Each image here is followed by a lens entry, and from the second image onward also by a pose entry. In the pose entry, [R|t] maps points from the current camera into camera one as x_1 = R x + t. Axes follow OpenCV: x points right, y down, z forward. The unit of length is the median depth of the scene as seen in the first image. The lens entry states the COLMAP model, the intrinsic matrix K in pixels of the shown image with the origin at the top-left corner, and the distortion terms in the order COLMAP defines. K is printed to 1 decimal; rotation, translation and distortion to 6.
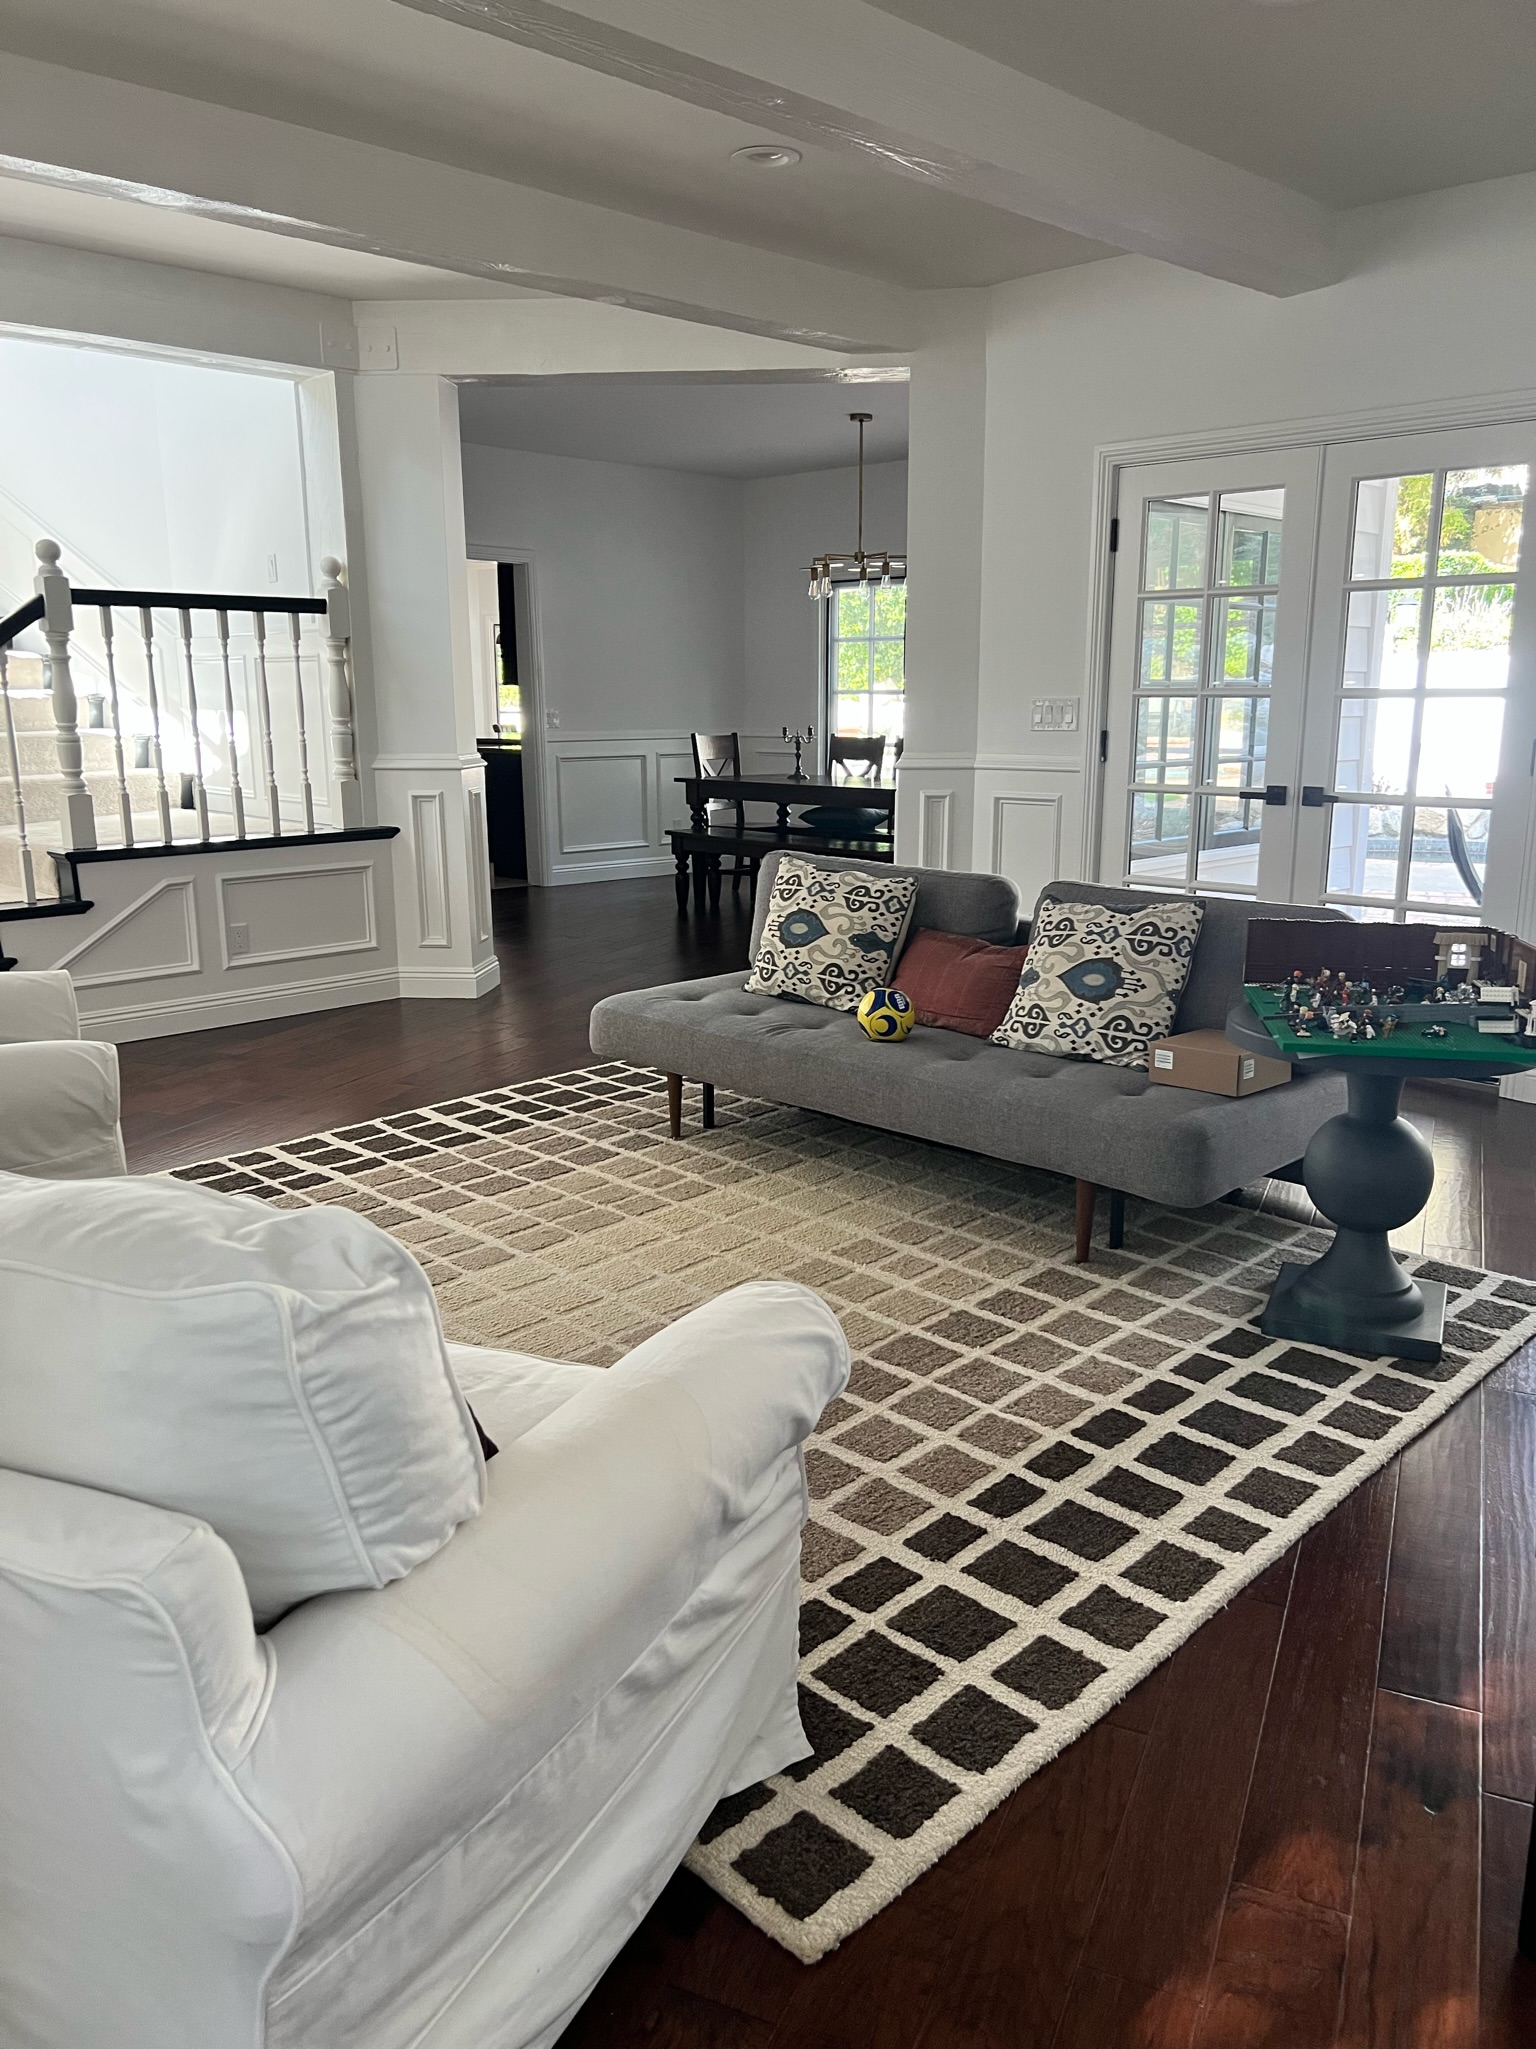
lens RADIAL K [[1554.5, 0, 769.2], [0, 1554.5, 1028.1], [0, 0, 1]] dist [-0.008595, 0.000121]
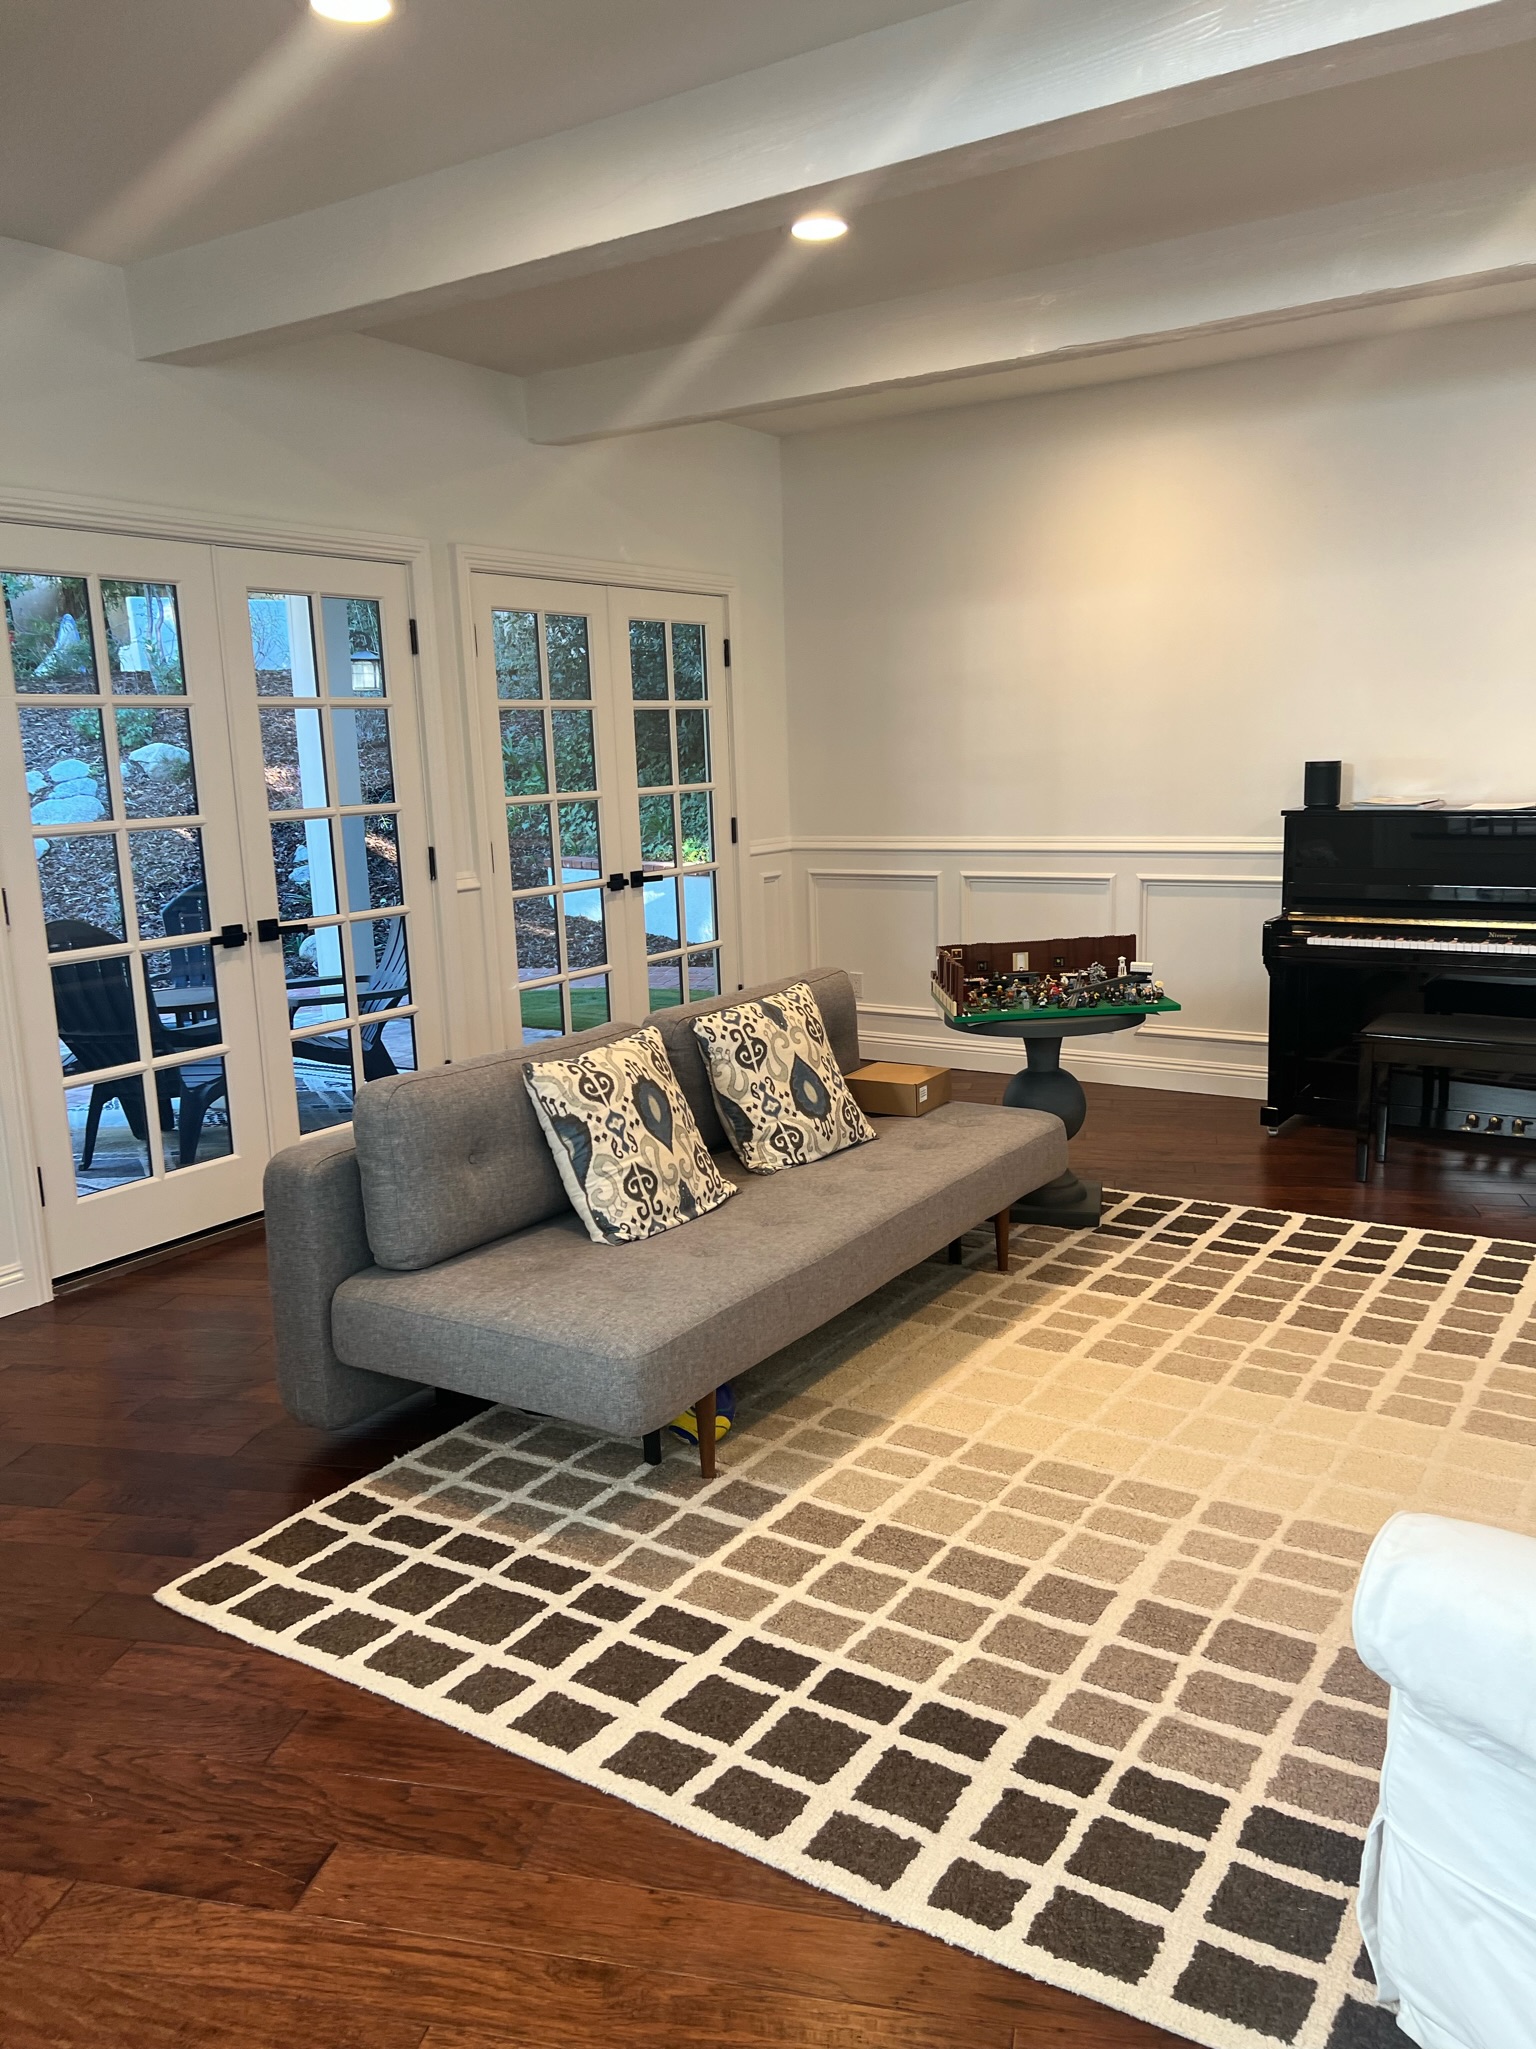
lens RADIAL K [[1554.5, 0, 770.3], [0, 1554.5, 1026.6], [0, 0, 1]] dist [-0.008595, 0.000121]
pose [[-0.184236, -0.180094, 0.966242, -0.725788], [0.252109, 0.941522, 0.223557, -0.276187], [-0.949999, 0.284786, -0.128059, 1.058672]]
